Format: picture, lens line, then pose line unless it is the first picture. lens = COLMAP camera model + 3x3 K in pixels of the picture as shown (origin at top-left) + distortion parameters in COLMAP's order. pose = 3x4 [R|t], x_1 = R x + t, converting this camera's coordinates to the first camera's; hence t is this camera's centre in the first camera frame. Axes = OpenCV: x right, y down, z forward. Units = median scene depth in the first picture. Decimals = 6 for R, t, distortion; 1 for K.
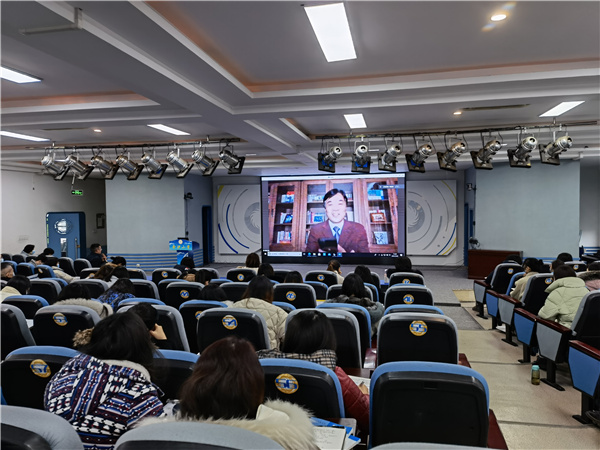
lens RADIAL K [[473.6, 0, 300.0], [0, 473.6, 225.0], [0, 0, 1]] dist [0.070365, -0.001259]
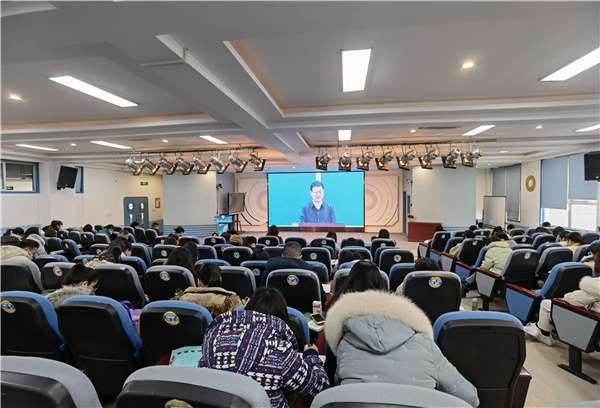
lens RADIAL K [[313.2, 0, 300.0], [0, 313.2, 204.0], [0, 0, 1]] dist [-0.026049, -0.000141]
pose [[0.998779, 0.001152, 0.049395, -0.061024], [-0.000920, 0.999989, -0.004704, -0.001470], [-0.049400, 0.004653, 0.998768, 0.040753]]
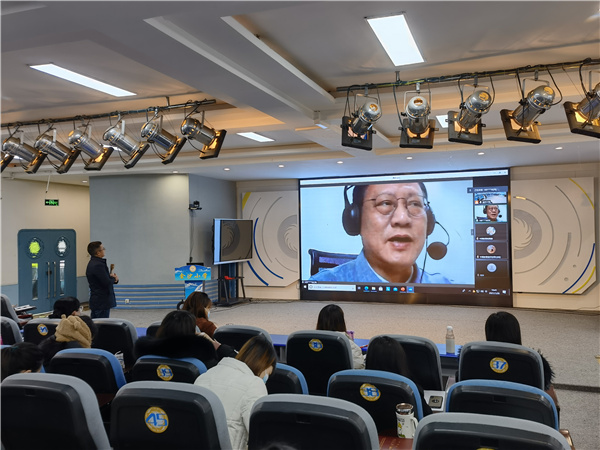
lens RADIAL K [[549.3, 0, 300.0], [0, 549.3, 225.0], [0, 0, 1]] dist [0.076322, 0.003646]
pose [[0.988229, -0.004312, -0.152922, 0.093383], [-0.002642, 0.998973, -0.045239, 0.011040], [0.152960, 0.045110, 0.987202, 0.349355]]
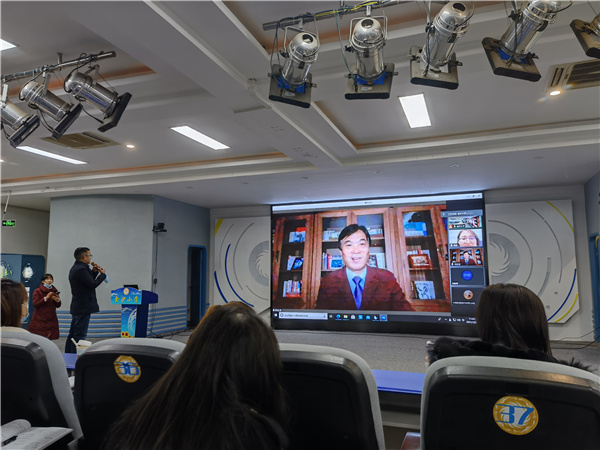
lens RADIAL K [[473.6, 0, 300.0], [0, 473.6, 225.0], [0, 0, 1]] dist [0.070365, -0.001259]
pose [[0.988832, -0.011642, -0.148578, 0.132530], [-0.009777, 0.989728, -0.142626, 0.059239], [0.148712, 0.142486, 0.978561, 0.618853]]
